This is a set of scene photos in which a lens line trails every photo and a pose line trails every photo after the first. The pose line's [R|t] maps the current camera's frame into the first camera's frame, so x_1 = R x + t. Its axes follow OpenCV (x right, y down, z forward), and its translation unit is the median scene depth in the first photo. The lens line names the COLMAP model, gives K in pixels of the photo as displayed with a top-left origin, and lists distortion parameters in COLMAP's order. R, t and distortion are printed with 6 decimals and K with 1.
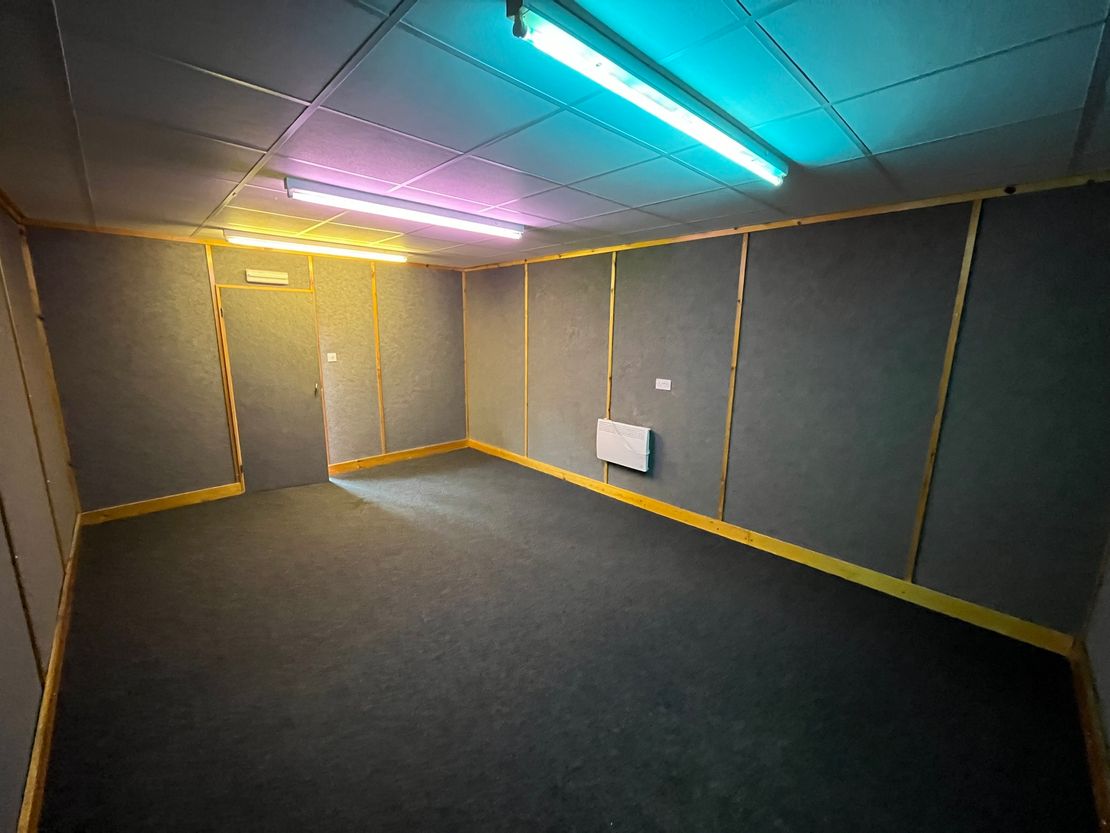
lens RADIAL K [[443.5, 0, 564.2], [0, 443.5, 422.7], [0, 0, 1]] dist [0.016076, 0.000532]
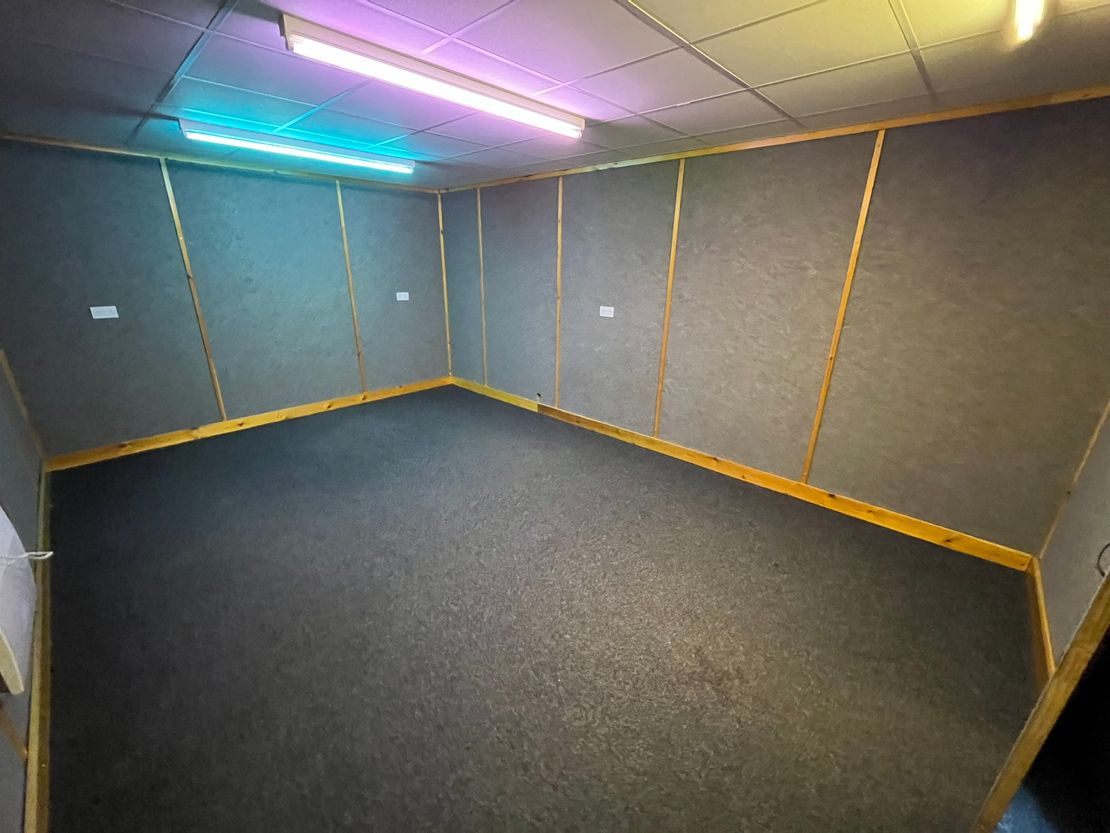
lens RADIAL K [[443.5, 0, 564.3], [0, 443.5, 421.0], [0, 0, 1]] dist [0.016076, 0.000532]
pose [[0.998837, -0.019218, 0.044214, -0.147647], [0.012876, 0.990139, 0.139497, -0.030081], [-0.046459, -0.138765, 0.989235, 0.145008]]
